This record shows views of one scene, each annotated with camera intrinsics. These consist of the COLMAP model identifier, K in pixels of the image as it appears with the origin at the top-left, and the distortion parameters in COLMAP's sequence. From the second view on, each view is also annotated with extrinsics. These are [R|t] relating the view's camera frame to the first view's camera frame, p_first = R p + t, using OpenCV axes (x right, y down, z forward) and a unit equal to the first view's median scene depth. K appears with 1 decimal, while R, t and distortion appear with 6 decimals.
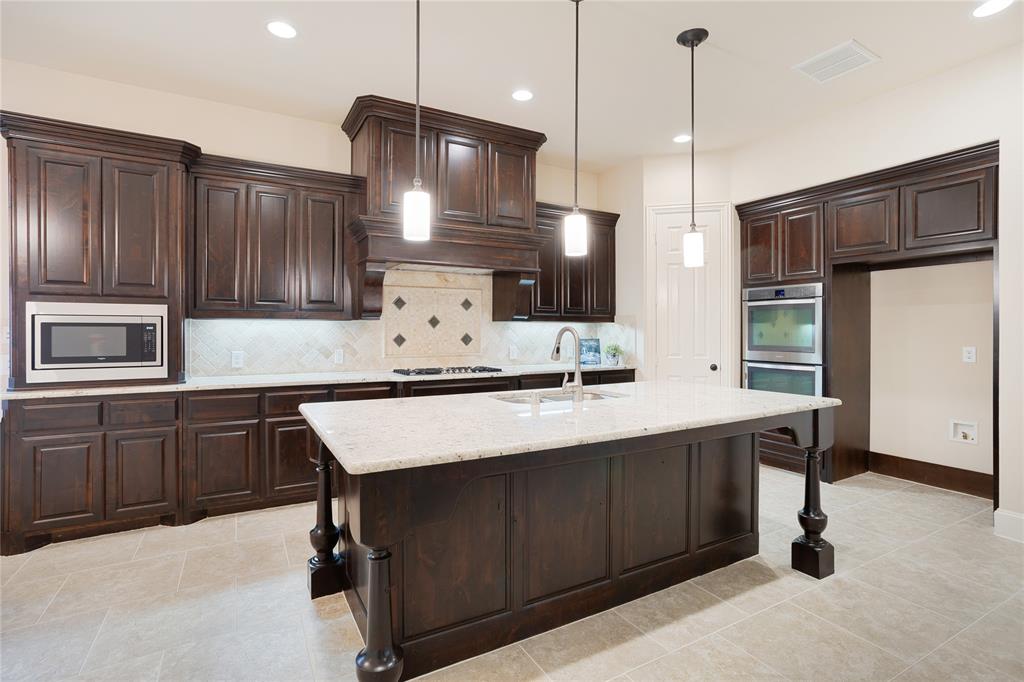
lens RADIAL K [[492.7, 0, 512.1], [0, 492.7, 334.0], [0, 0, 1]] dist [-0.009251, 0.004986]
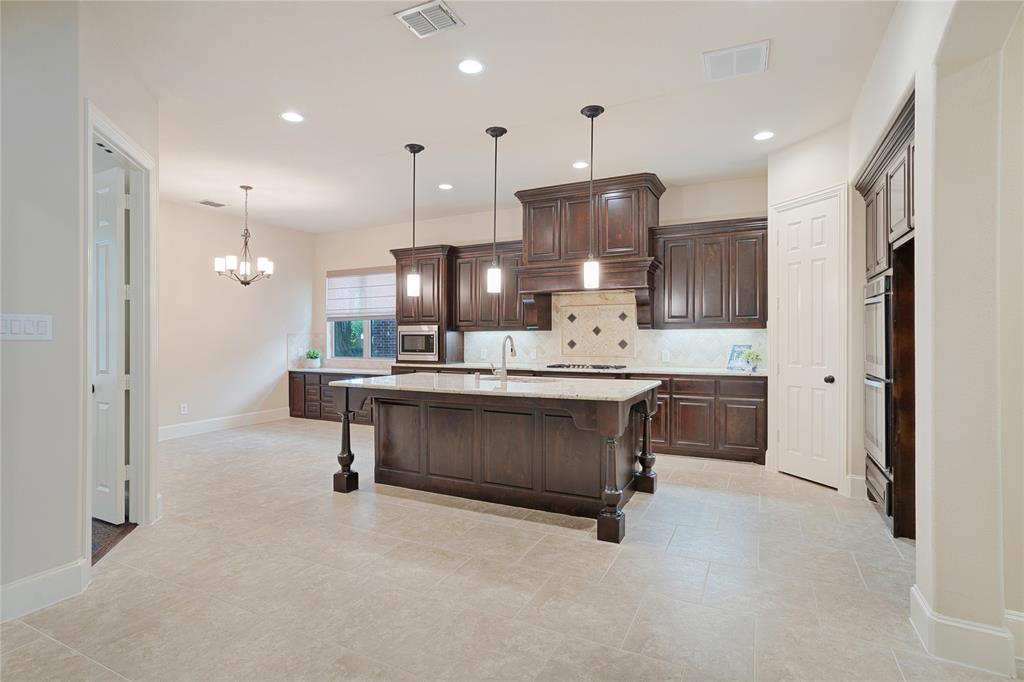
lens RADIAL K [[492.7, 0, 509.9], [0, 492.7, 326.6], [0, 0, 1]] dist [-0.009251, 0.004986]
pose [[0.563673, -0.018871, -0.825782, 1.264416], [-0.001581, 0.999713, -0.023925, -0.005466], [0.825996, 0.014791, 0.563481, 0.090015]]
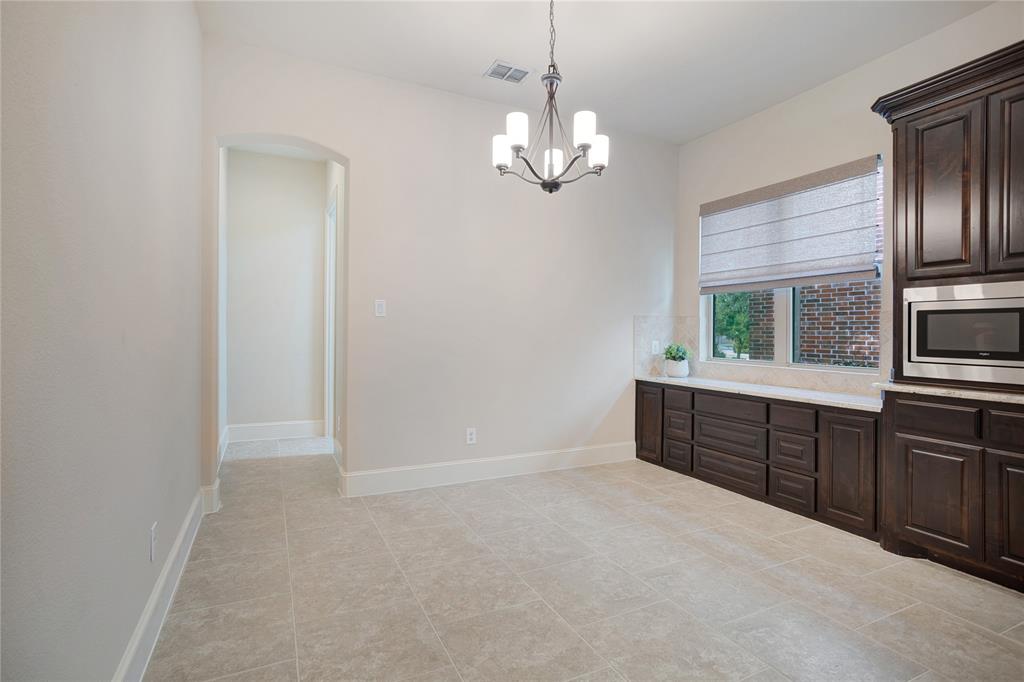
lens RADIAL K [[492.7, 0, 510.3], [0, 492.7, 334.2], [0, 0, 1]] dist [-0.009251, 0.004986]
pose [[-0.060492, 0.001455, -0.998168, -0.007435], [-0.020146, 0.999793, 0.002679, 0.032402], [0.997965, 0.020271, -0.060450, 0.296351]]
